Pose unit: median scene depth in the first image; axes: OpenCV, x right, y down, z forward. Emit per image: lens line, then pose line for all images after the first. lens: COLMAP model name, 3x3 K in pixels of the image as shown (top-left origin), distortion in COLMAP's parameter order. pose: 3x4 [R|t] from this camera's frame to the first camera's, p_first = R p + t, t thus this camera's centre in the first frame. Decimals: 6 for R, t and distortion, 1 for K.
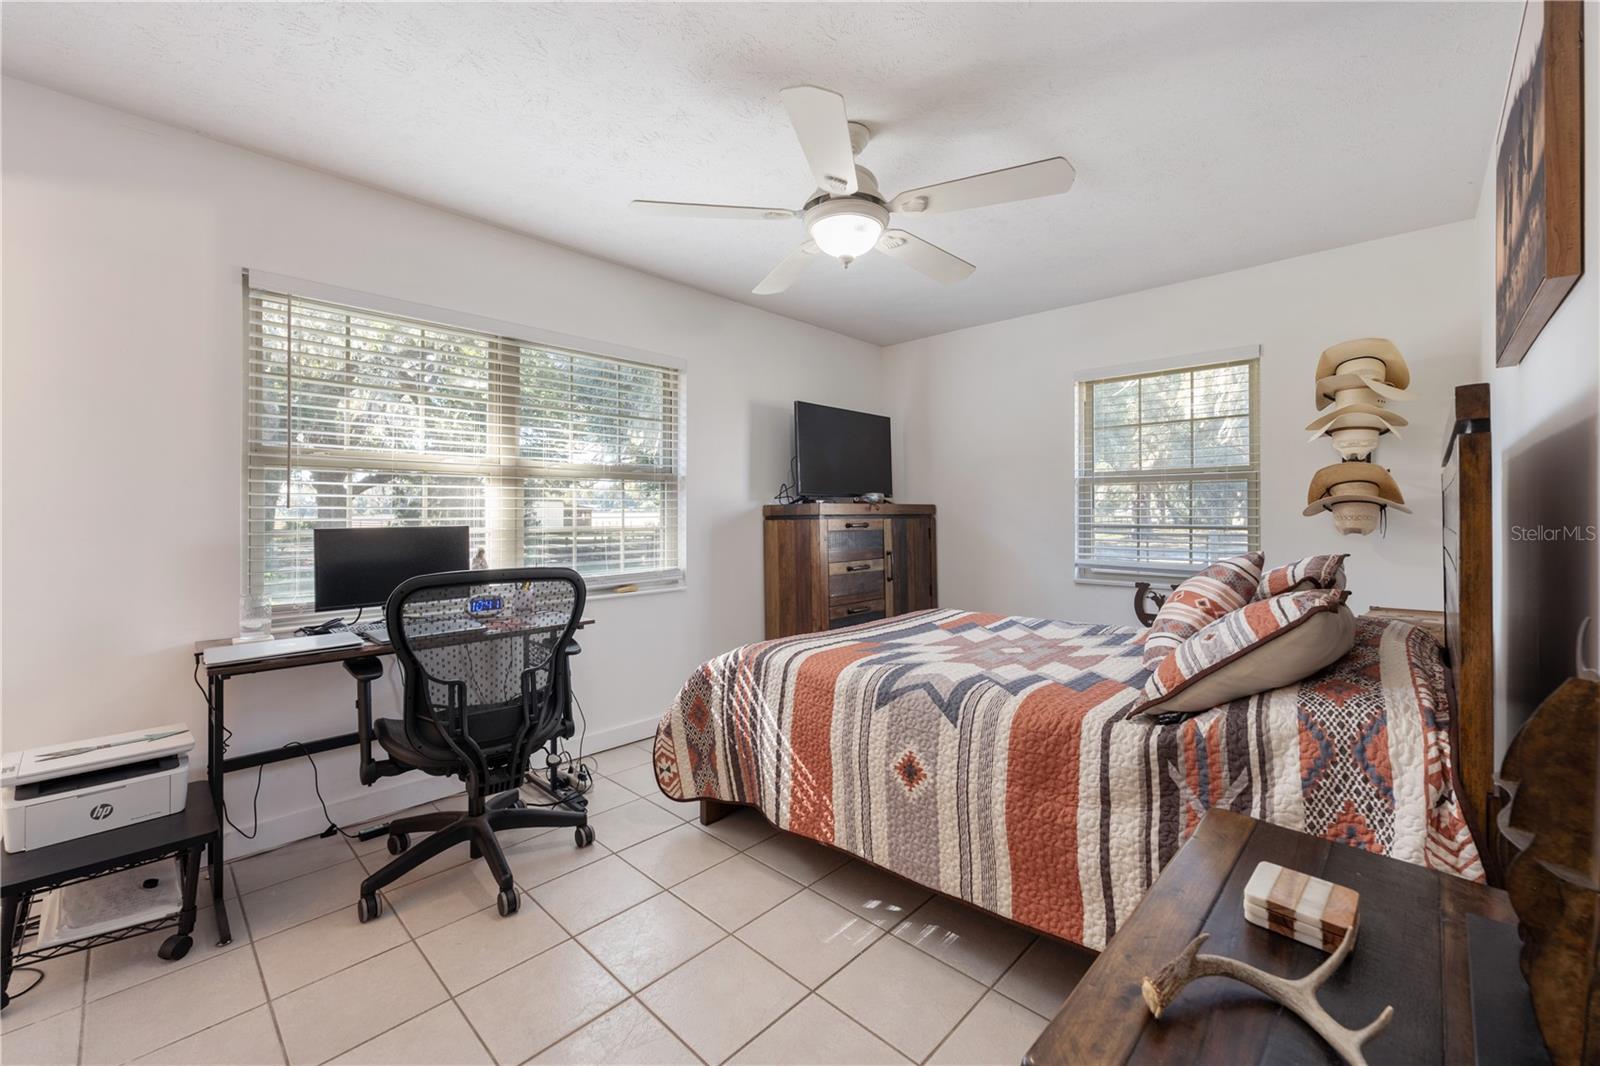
lens RADIAL K [[647.1, 0, 803.7], [0, 647.1, 523.4], [0, 0, 1]] dist [-0.002441, 0.000461]
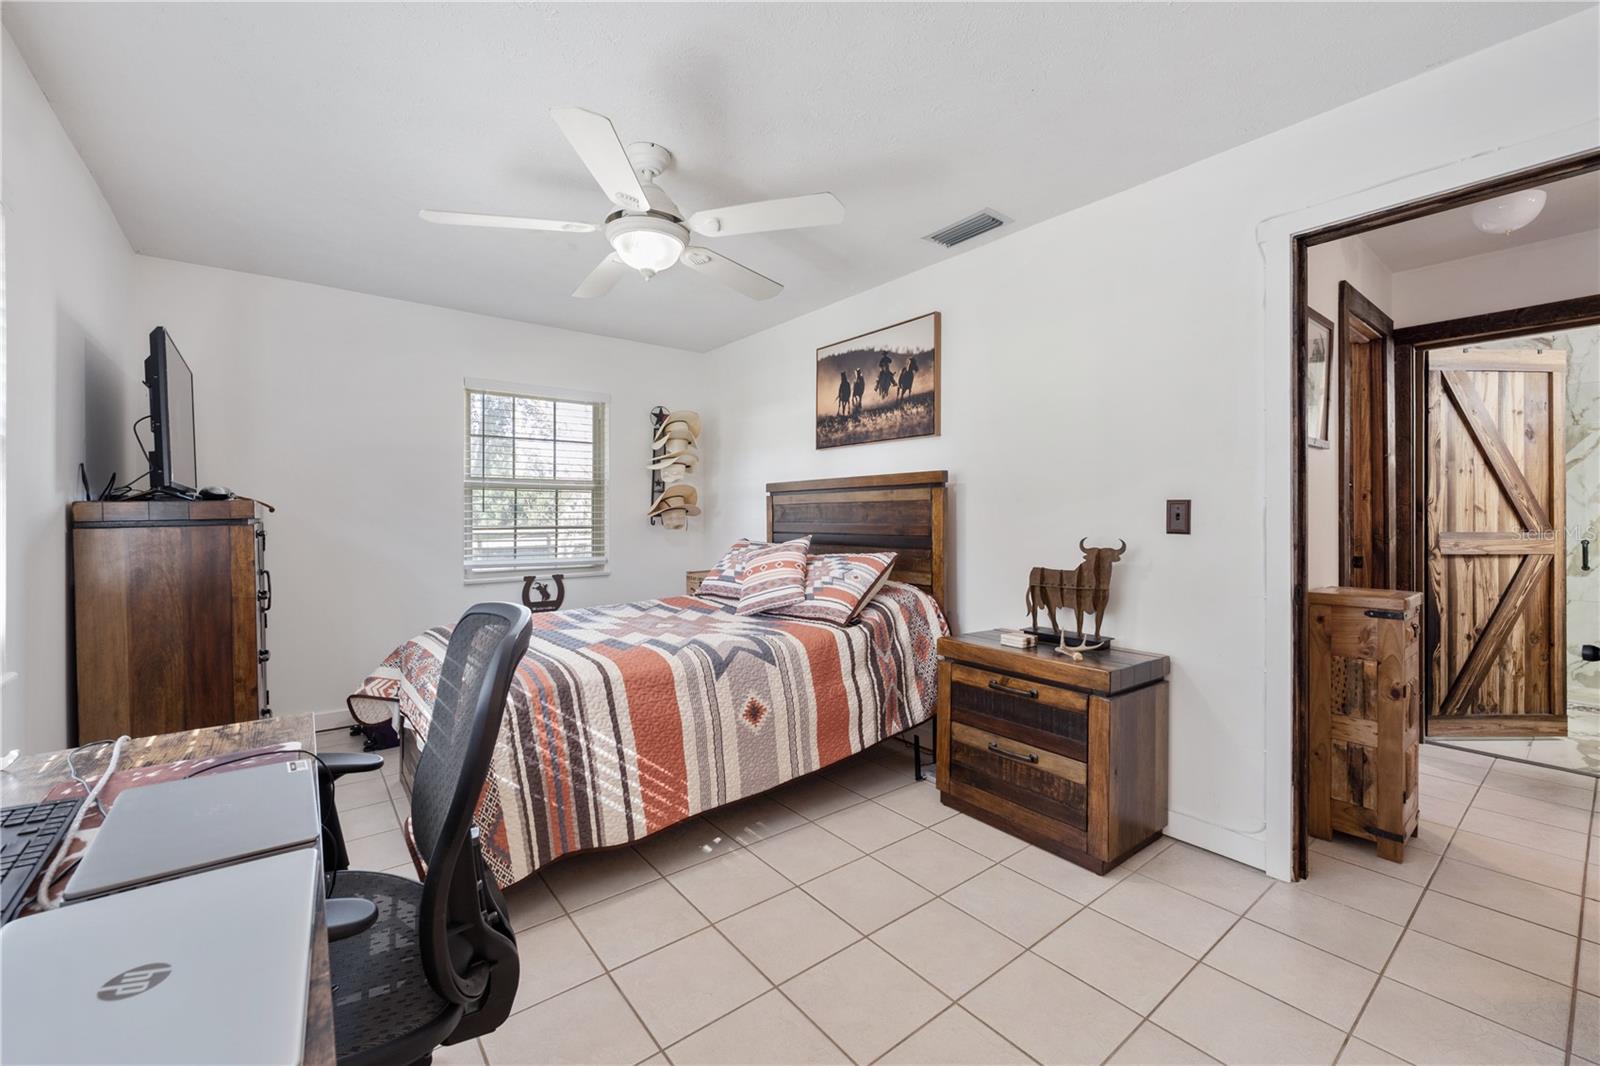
lens RADIAL K [[647.1, 0, 803.1], [0, 647.1, 518.3], [0, 0, 1]] dist [-0.002441, 0.000461]
pose [[0.149227, -0.007596, 0.988774, -1.069834], [0.019471, 0.999799, 0.004742, -0.015975], [-0.988611, 0.018545, 0.149345, 0.664244]]
